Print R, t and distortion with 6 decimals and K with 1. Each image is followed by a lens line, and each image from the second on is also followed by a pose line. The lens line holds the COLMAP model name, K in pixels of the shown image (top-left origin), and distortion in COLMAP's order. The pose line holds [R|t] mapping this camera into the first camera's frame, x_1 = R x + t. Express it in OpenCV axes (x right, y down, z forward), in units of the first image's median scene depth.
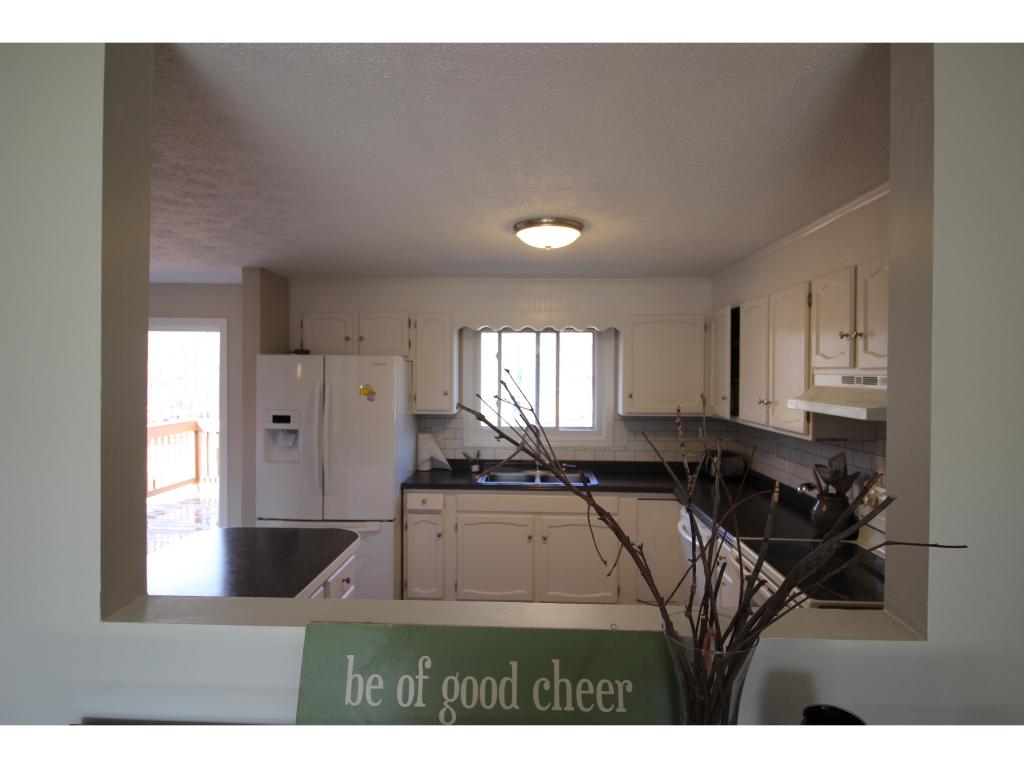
lens RADIAL K [[575.6, 0, 517.1], [0, 575.6, 379.4], [0, 0, 1]] dist [0.000197, -0.001855]
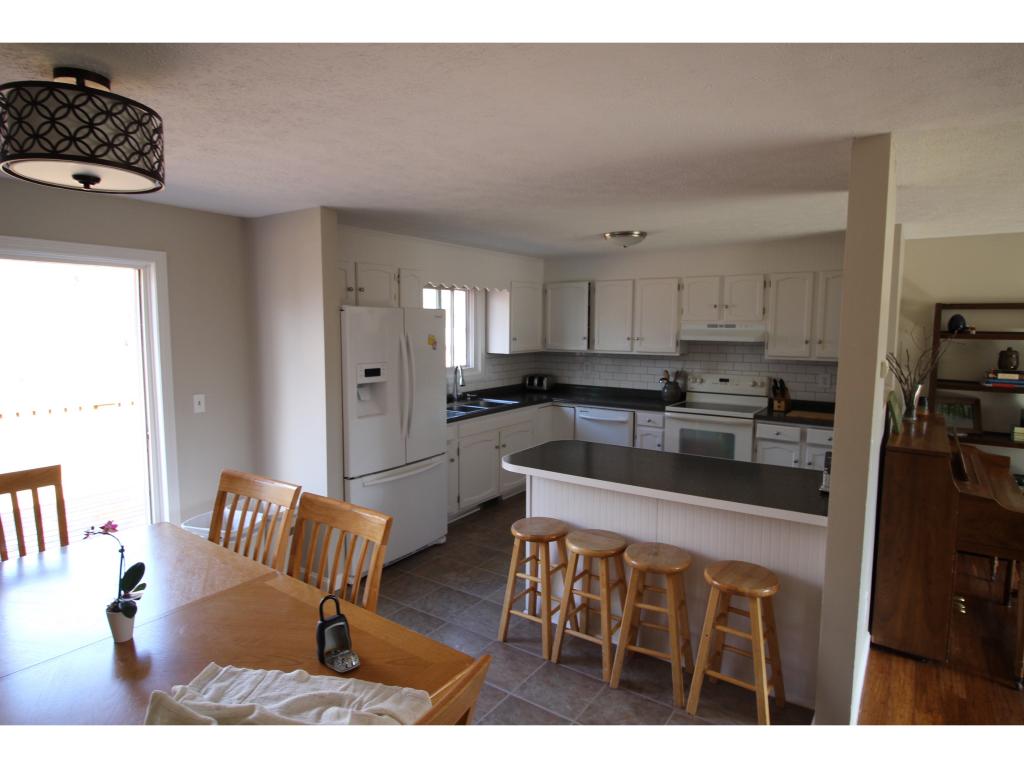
lens RADIAL K [[575.6, 0, 517.1], [0, 575.6, 379.4], [0, 0, 1]] dist [0.000197, -0.001855]
pose [[0.539674, -0.088180, 0.837243, -1.097896], [0.010593, 0.995132, 0.097981, -0.012482], [-0.841808, -0.044009, 0.537981, 0.265307]]
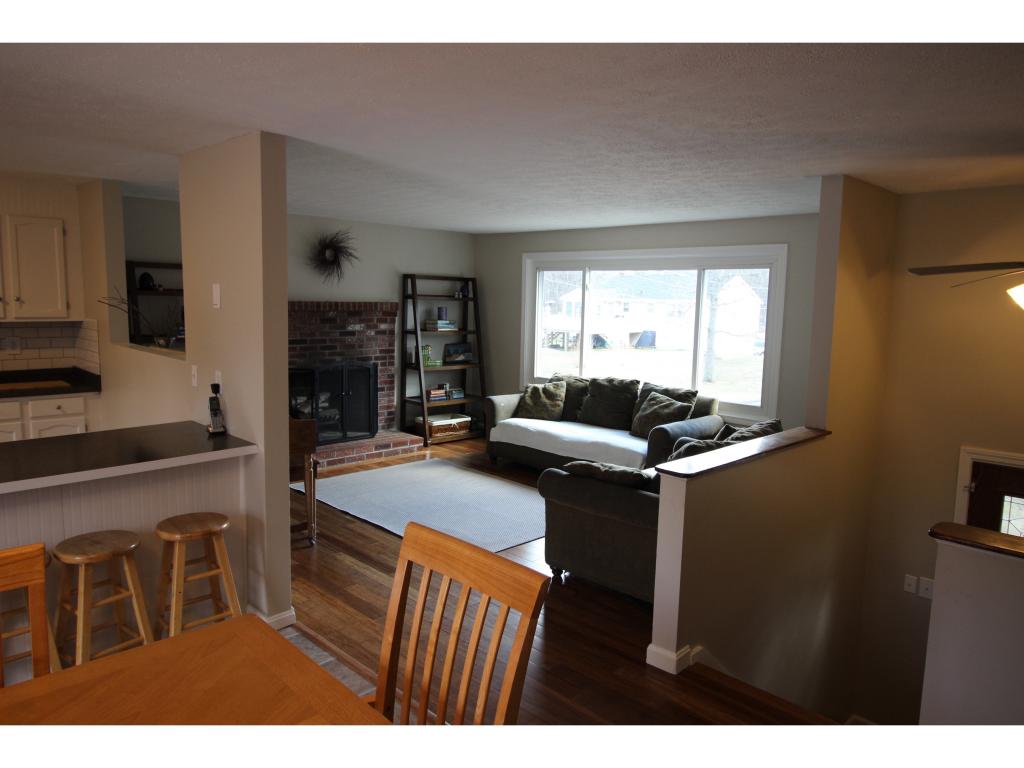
lens RADIAL K [[692.4, 0, 512.0], [0, 692.4, 384.0], [0, 0, 1]] dist [0.010014, -0.001046]
pose [[-0.729848, -0.113971, 0.674042, -1.241427], [-0.023855, 0.989650, 0.141506, -0.012556], [-0.683193, 0.087199, -0.725013, 0.717273]]
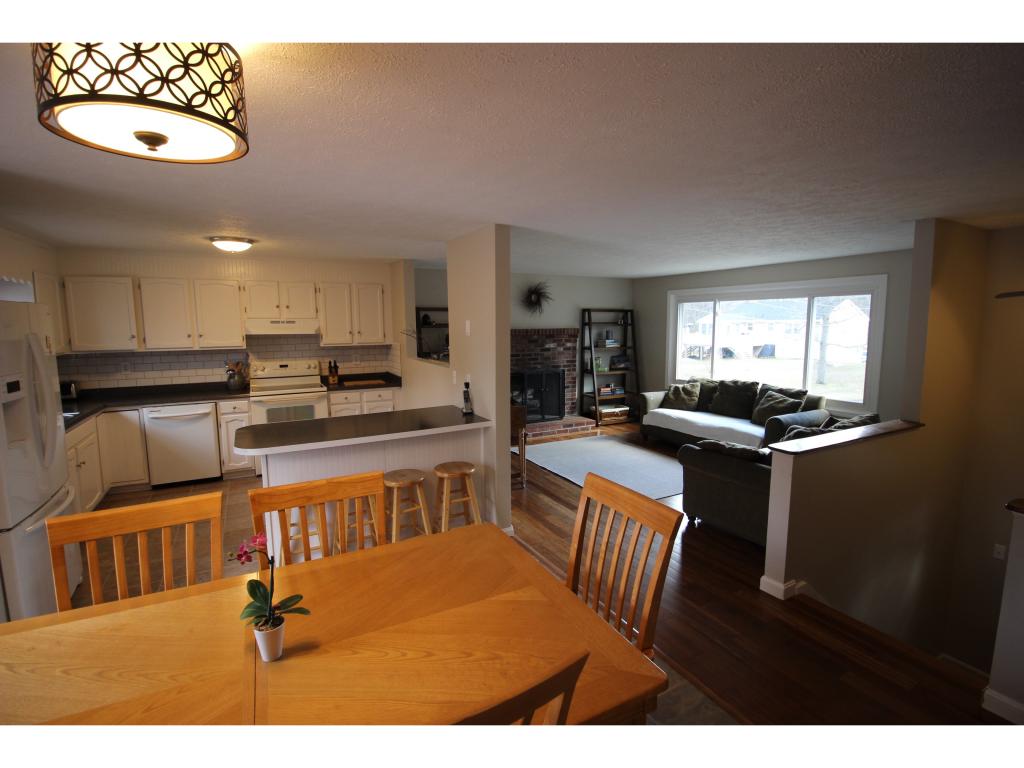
lens RADIAL K [[482.0, 0, 517.1], [0, 482.0, 380.5], [0, 0, 1]] dist [0.001531, -0.014811]
pose [[-0.507728, -0.112646, 0.854121, -1.268048], [0.009772, 0.990598, 0.136455, -0.016825], [-0.861462, 0.077628, -0.501854, 0.743520]]
